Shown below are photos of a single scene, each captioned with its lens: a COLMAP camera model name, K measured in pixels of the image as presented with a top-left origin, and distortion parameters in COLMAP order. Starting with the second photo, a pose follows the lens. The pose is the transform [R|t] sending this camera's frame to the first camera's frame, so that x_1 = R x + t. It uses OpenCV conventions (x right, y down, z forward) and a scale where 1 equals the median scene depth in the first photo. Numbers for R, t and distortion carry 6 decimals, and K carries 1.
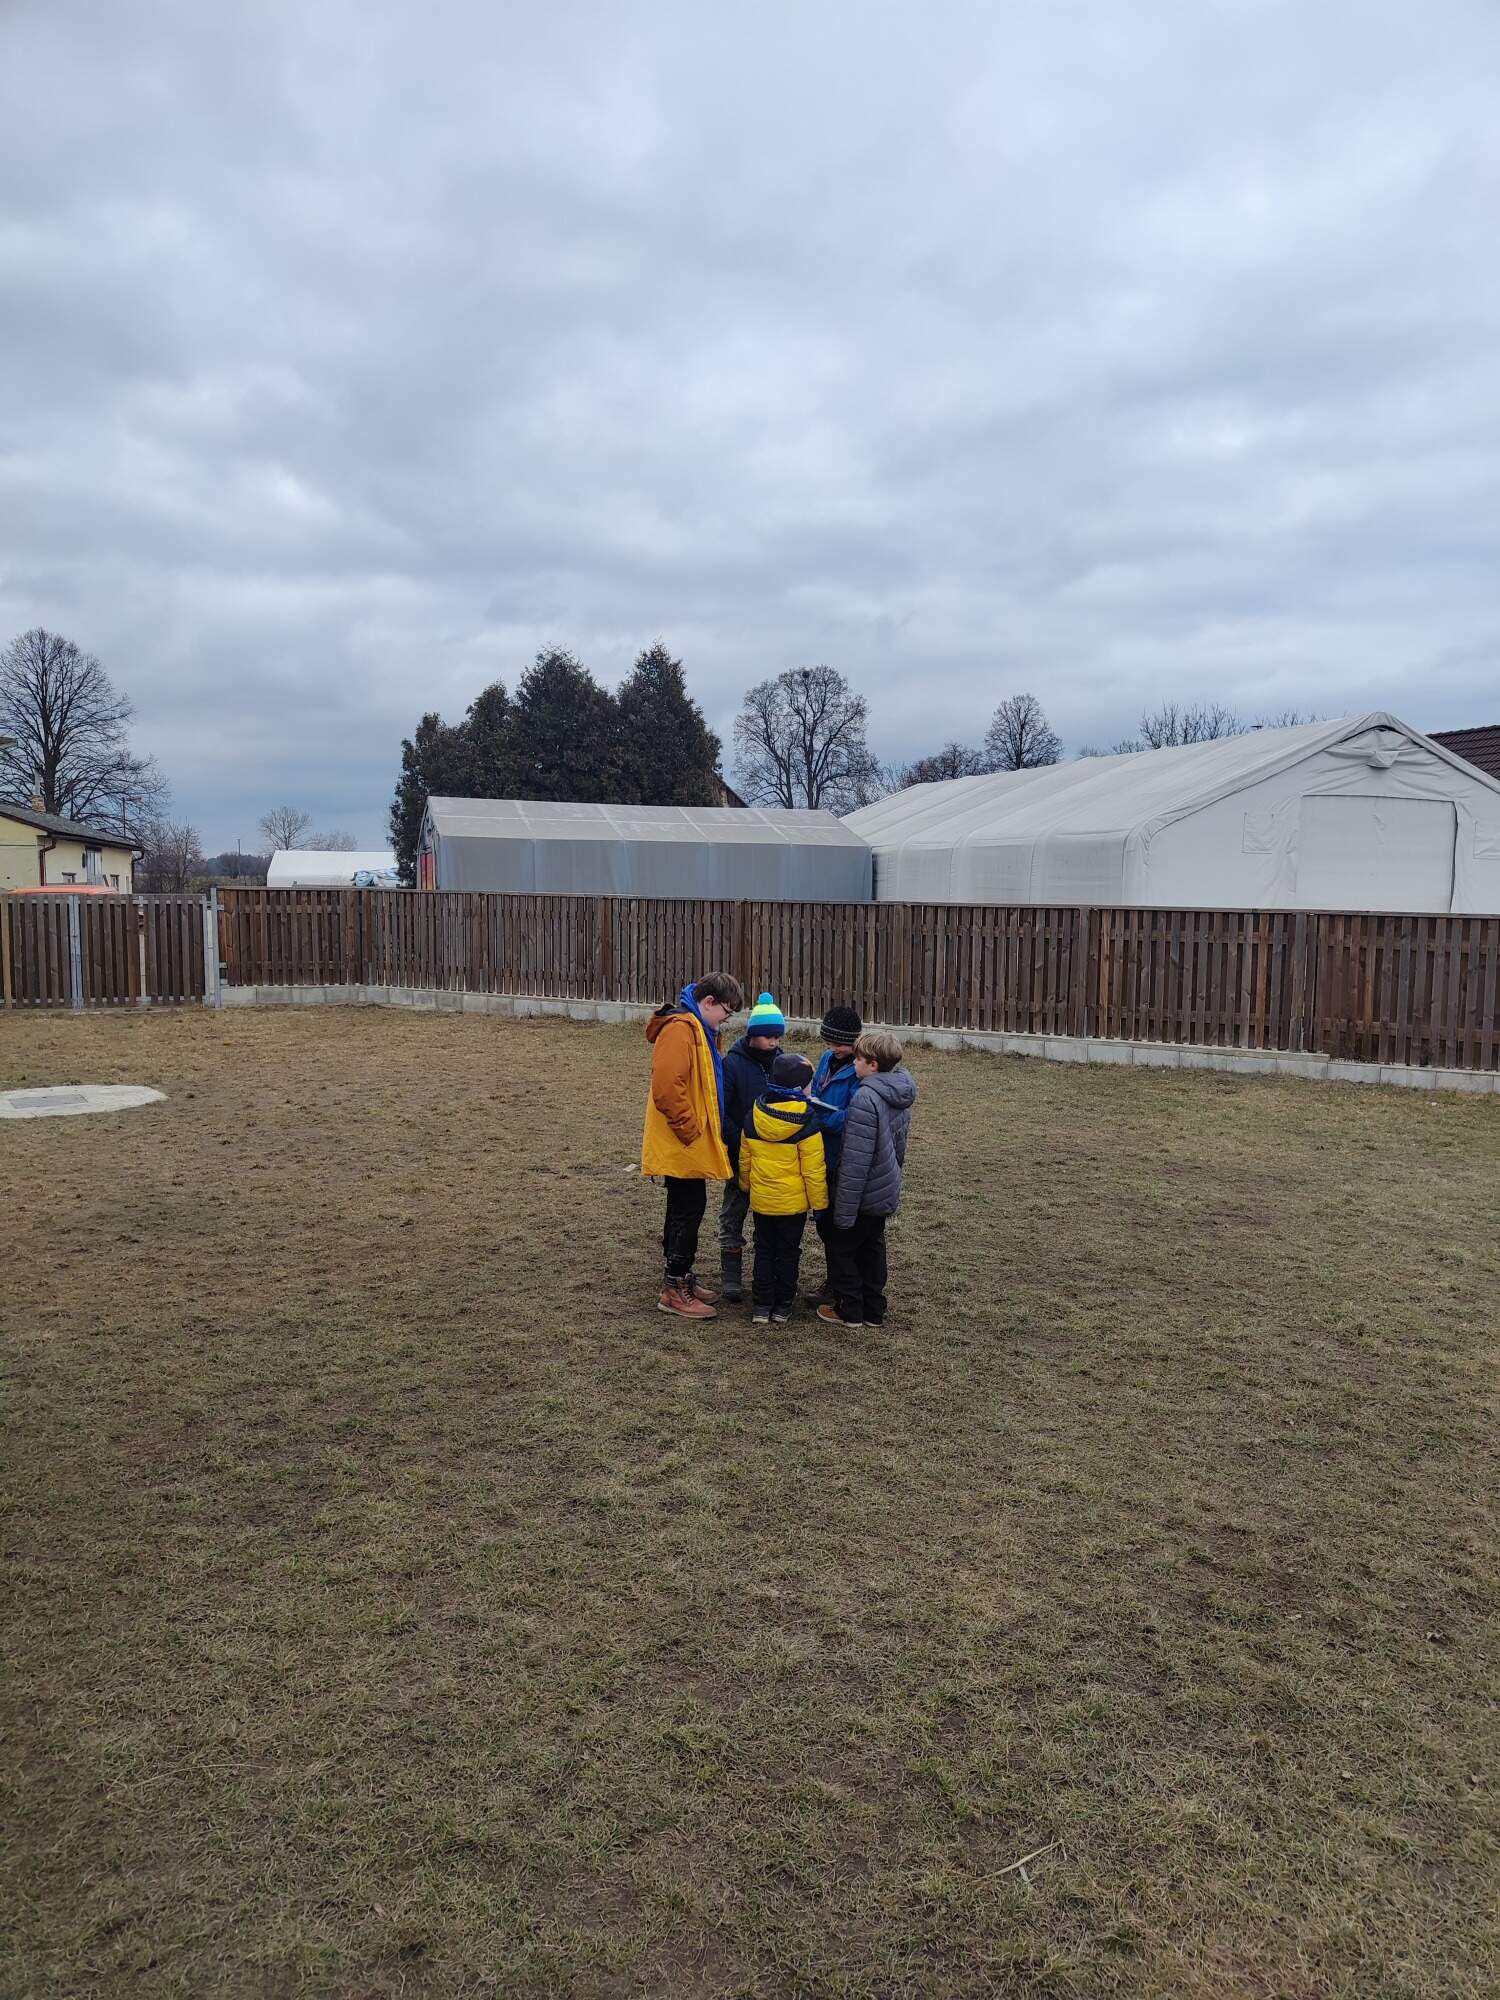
lens RADIAL K [[1374.7, 0, 749.9], [0, 1374.7, 1021.2], [0, 0, 1]] dist [0.024234, -0.010716]
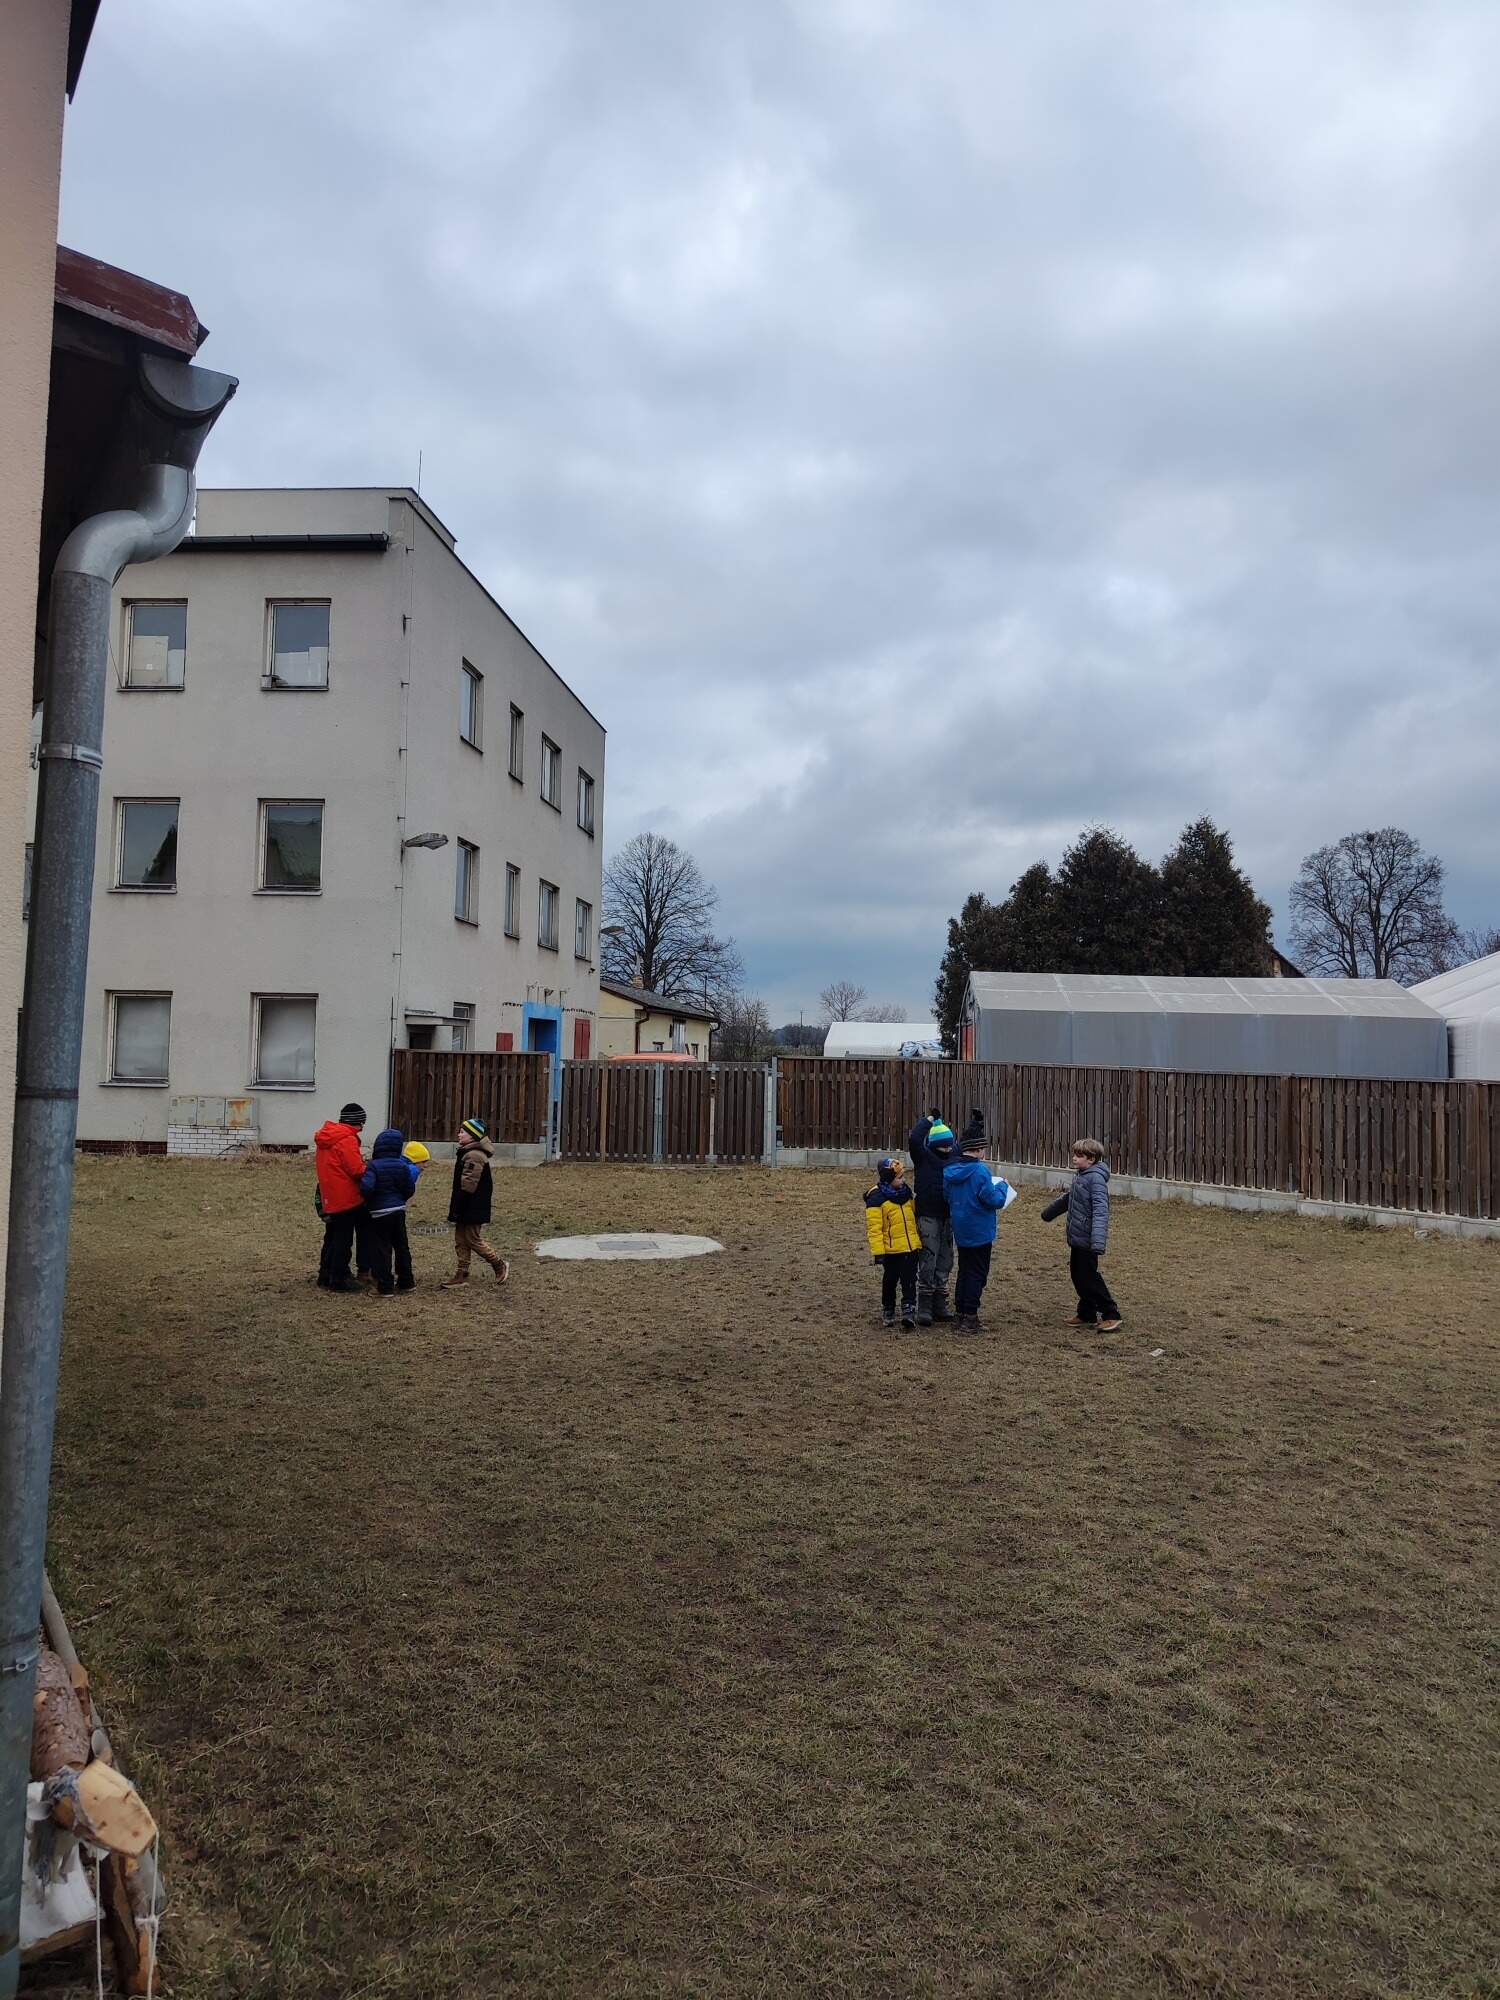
lens RADIAL K [[1374.7, 0, 787.8], [0, 1374.7, 987.6], [0, 0, 1]] dist [0.024234, -0.010716]
pose [[0.935131, -0.007839, -0.354214, 0.007542], [-0.044485, 0.989246, -0.139333, 0.000152], [0.351497, 0.146052, 0.924726, -0.012021]]
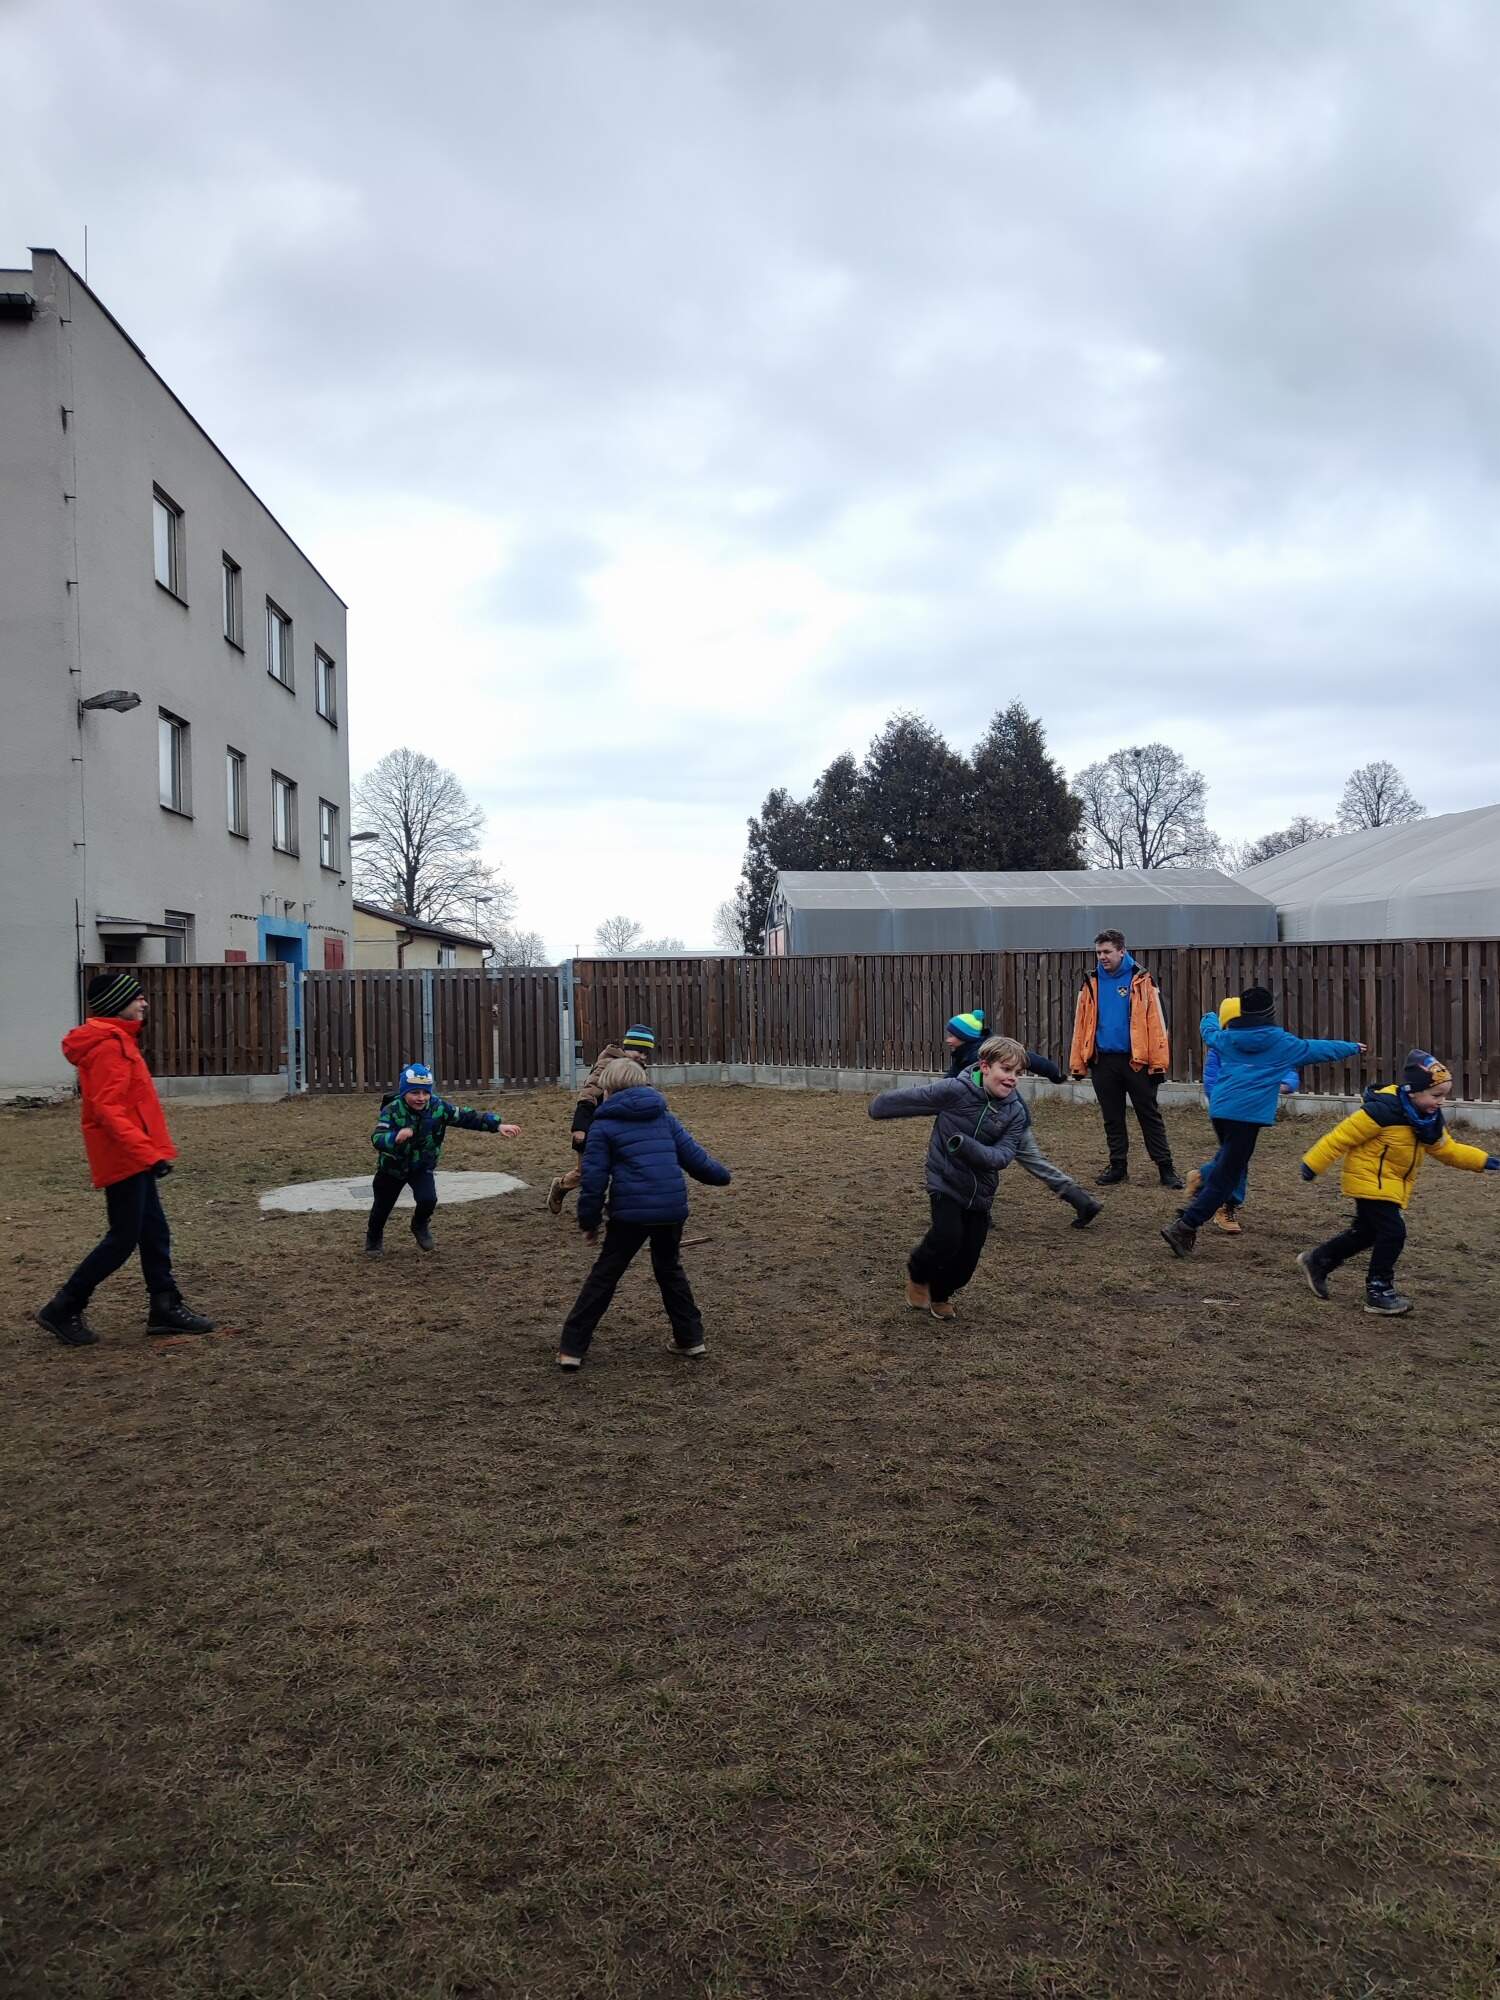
lens RADIAL K [[1374.7, 0, 795.2], [0, 1374.7, 993.2], [0, 0, 1]] dist [0.024234, -0.010716]
pose [[0.981065, -0.023635, -0.192230, -0.069202], [0.005993, 0.995755, -0.091846, 0.011310], [0.193585, 0.088955, 0.977042, 0.143709]]
